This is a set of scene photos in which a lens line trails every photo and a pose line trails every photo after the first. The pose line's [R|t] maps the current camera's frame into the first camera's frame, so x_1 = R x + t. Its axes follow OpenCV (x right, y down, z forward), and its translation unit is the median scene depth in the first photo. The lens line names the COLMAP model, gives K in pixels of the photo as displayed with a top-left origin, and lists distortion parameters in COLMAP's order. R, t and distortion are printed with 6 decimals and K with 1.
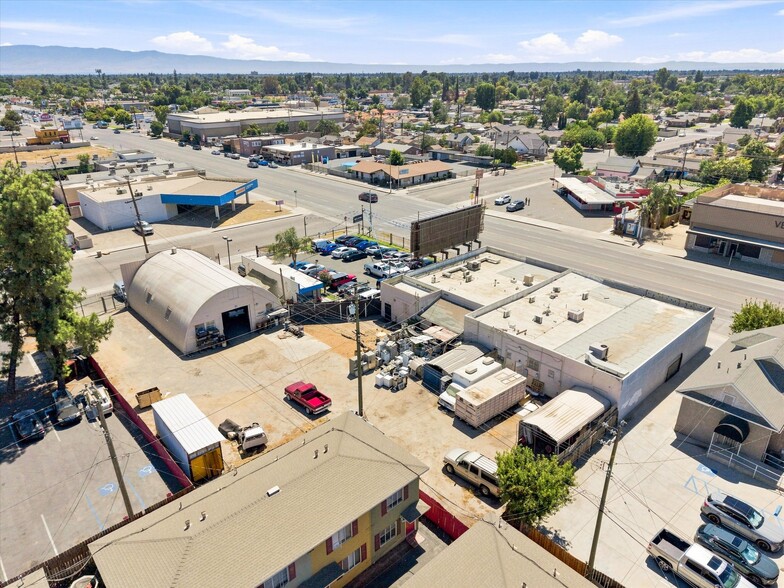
lens RADIAL K [[523.3, 0, 392.0], [0, 523.3, 294.0], [0, 0, 1]] dist [0.032211, -0.035859]
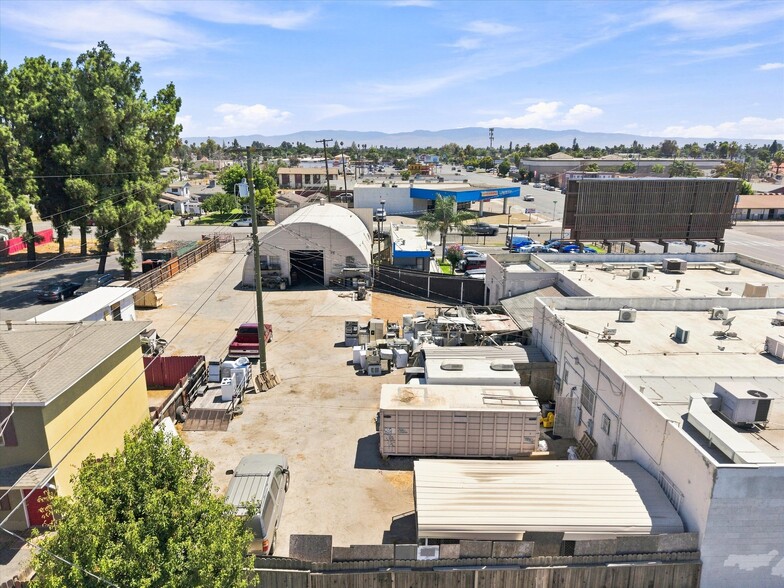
lens RADIAL K [[523.3, 0, 392.0], [0, 523.3, 294.0], [0, 0, 1]] dist [0.032211, -0.035859]
pose [[0.747701, 0.177428, -0.639893, 0.365312], [-0.264004, 0.963638, -0.041287, 0.096280], [0.609299, 0.199804, 0.767354, 0.460551]]
